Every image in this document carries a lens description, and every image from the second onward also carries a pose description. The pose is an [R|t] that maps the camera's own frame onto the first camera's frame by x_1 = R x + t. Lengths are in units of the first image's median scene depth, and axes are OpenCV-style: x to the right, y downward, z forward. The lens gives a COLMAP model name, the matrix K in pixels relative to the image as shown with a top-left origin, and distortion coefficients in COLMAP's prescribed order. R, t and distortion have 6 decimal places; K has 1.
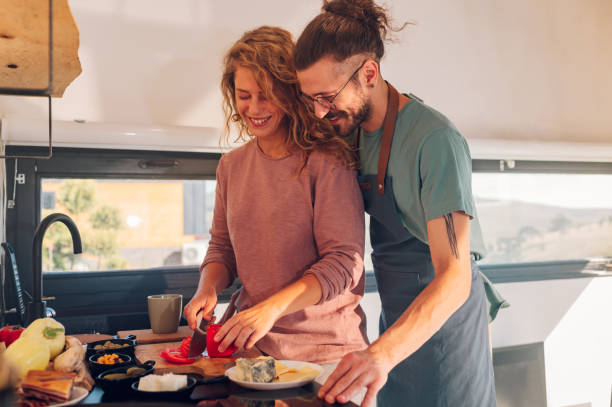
lens RADIAL K [[618.9, 0, 306.0], [0, 618.9, 203.5], [0, 0, 1]] dist [0.008044, -0.012304]
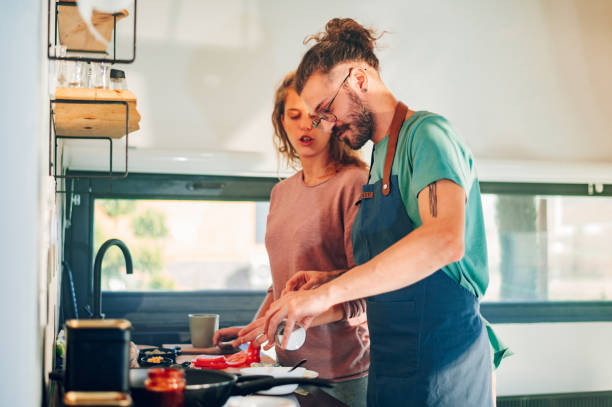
lens RADIAL K [[952.6, 0, 306.0], [0, 952.6, 203.5], [0, 0, 1]] dist [-0.024781, -0.100553]
pose [[0.988713, 0.026645, -0.147435, 0.205004], [-0.025599, 0.999632, 0.008989, -0.074351], [0.147621, -0.005113, 0.989031, -0.682856]]
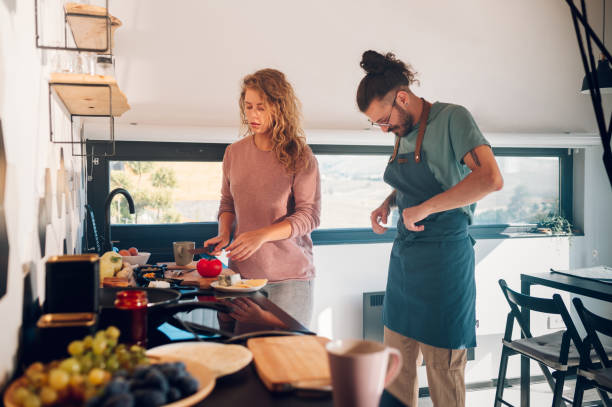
lens RADIAL K [[596.5, 0, 306.2], [0, 596.5, 213.4], [0, 0, 1]] dist [-0.002332, -0.004130]
pose [[0.995813, 0.024422, -0.088092, 0.217357], [-0.016347, 0.995694, 0.091250, -0.069423], [0.089941, -0.089428, 0.991924, -0.490360]]
